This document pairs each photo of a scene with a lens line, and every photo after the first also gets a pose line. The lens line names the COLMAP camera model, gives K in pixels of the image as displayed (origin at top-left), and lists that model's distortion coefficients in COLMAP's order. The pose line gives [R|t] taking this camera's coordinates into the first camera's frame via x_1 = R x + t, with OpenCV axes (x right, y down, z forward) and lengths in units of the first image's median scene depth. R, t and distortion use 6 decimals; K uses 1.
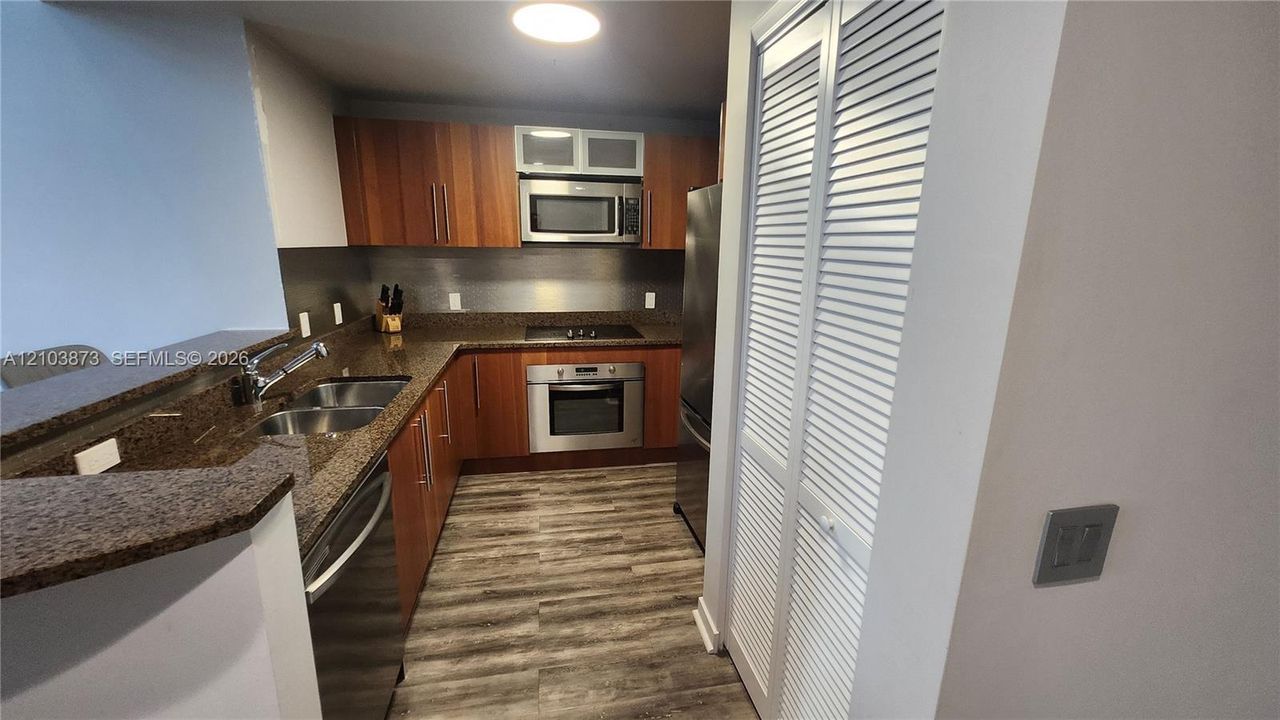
lens RADIAL K [[503.7, 0, 640.0], [0, 503.7, 360.0], [0, 0, 1]] dist [-0.000367, 0.000224]
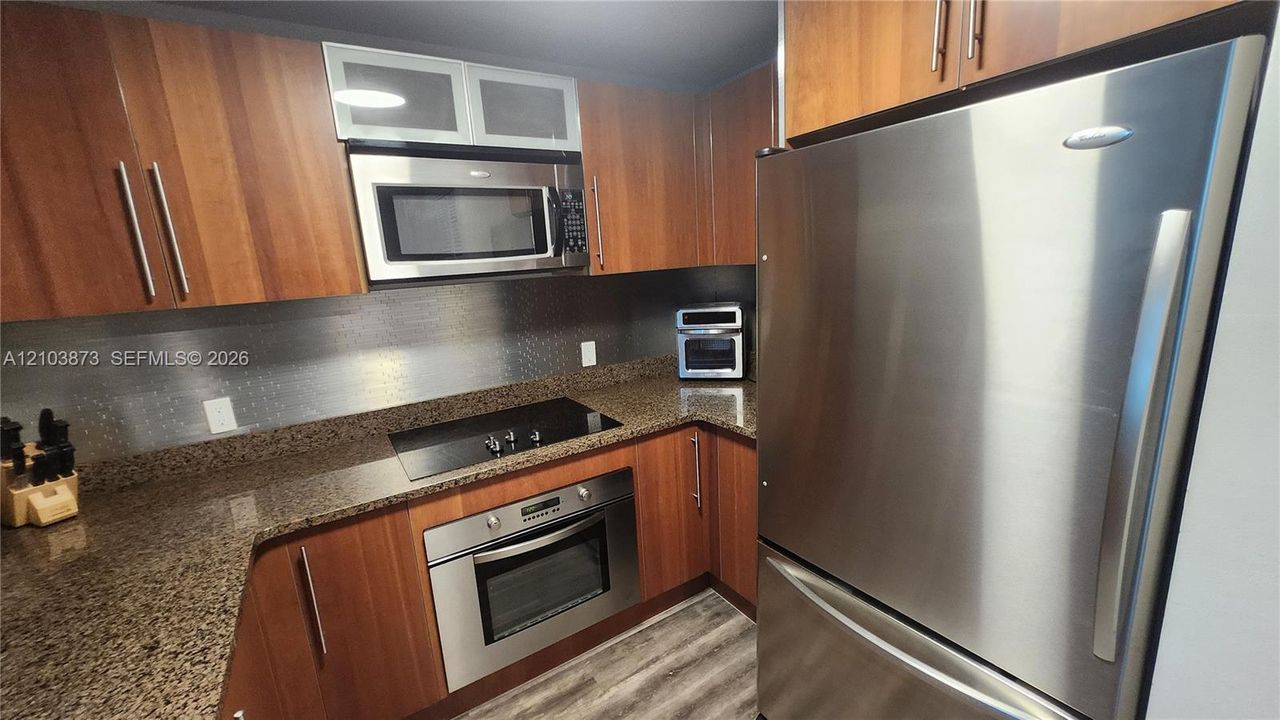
lens RADIAL K [[503.7, 0, 640.0], [0, 503.7, 360.0], [0, 0, 1]] dist [-0.000367, 0.000224]
pose [[0.925335, -0.144491, 0.350540, -0.171892], [0.156976, 0.987575, -0.007300, -0.112999], [-0.345130, 0.061781, 0.936519, 0.445895]]
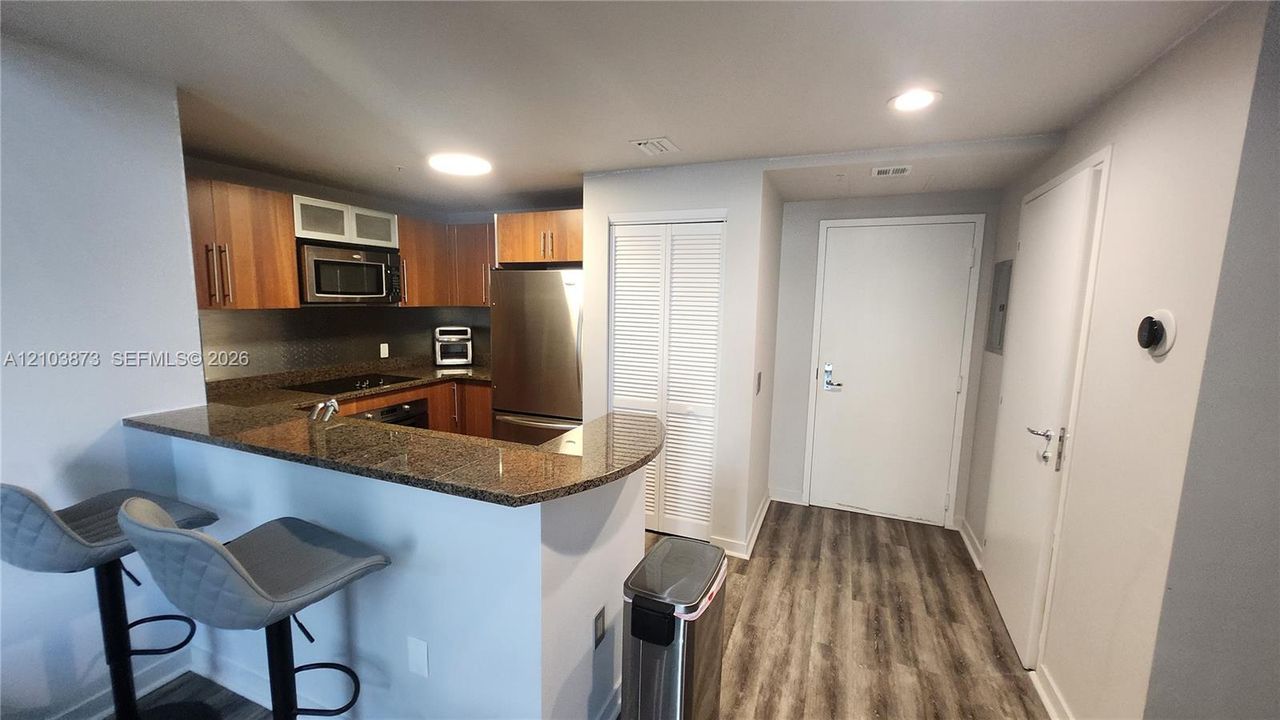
lens RADIAL K [[503.8, 0, 634.7], [0, 503.8, 365.5], [0, 0, 1]] dist [0.005568, -0.000142]
pose [[0.551125, -0.117433, 0.826118, -0.727990], [0.178537, 0.983715, 0.020728, -0.008032], [-0.815099, 0.136069, 0.563116, -0.121004]]
